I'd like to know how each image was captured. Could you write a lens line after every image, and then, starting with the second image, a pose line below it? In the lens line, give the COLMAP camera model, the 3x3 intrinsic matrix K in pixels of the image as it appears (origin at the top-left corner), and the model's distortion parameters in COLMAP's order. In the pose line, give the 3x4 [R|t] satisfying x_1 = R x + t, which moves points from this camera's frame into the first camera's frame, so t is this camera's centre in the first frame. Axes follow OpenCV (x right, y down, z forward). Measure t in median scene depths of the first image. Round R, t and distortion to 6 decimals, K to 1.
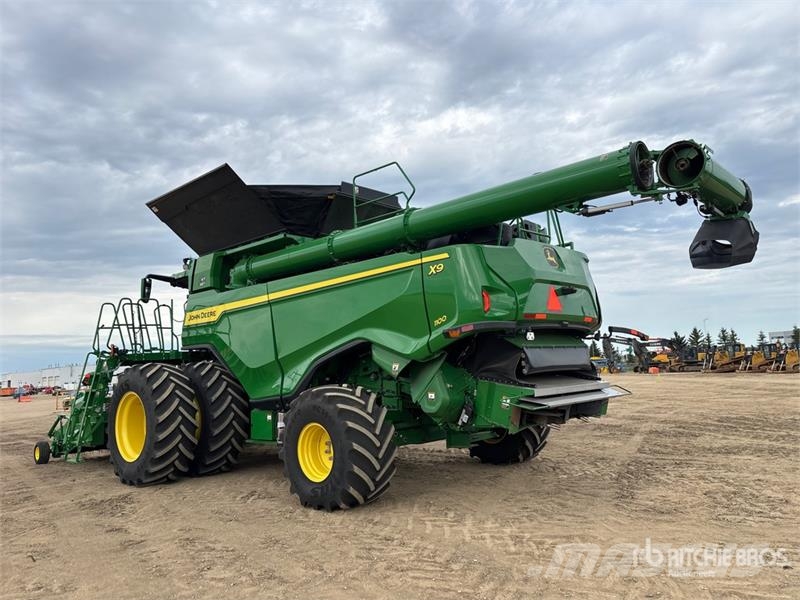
lens RADIAL K [[609.3, 0, 400.0], [0, 609.3, 300.0], [0, 0, 1]] dist [0.054941, -0.056529]
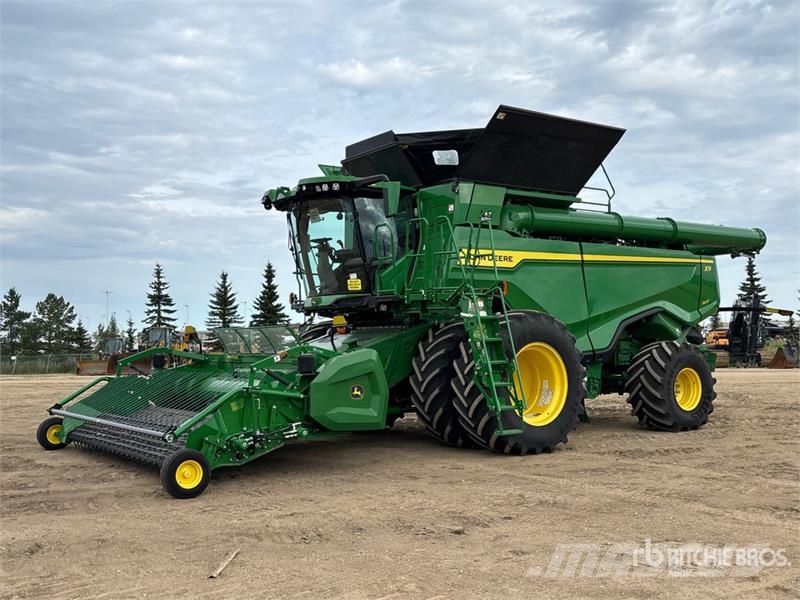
lens RADIAL K [[609.3, 0, 400.0], [0, 609.3, 300.0], [0, 0, 1]] dist [0.054941, -0.056529]
pose [[0.342981, 0.077320, 0.936155, -1.296710], [-0.137362, 0.990022, -0.031444, 0.143178], [-0.929245, -0.117807, 0.350179, 0.917130]]
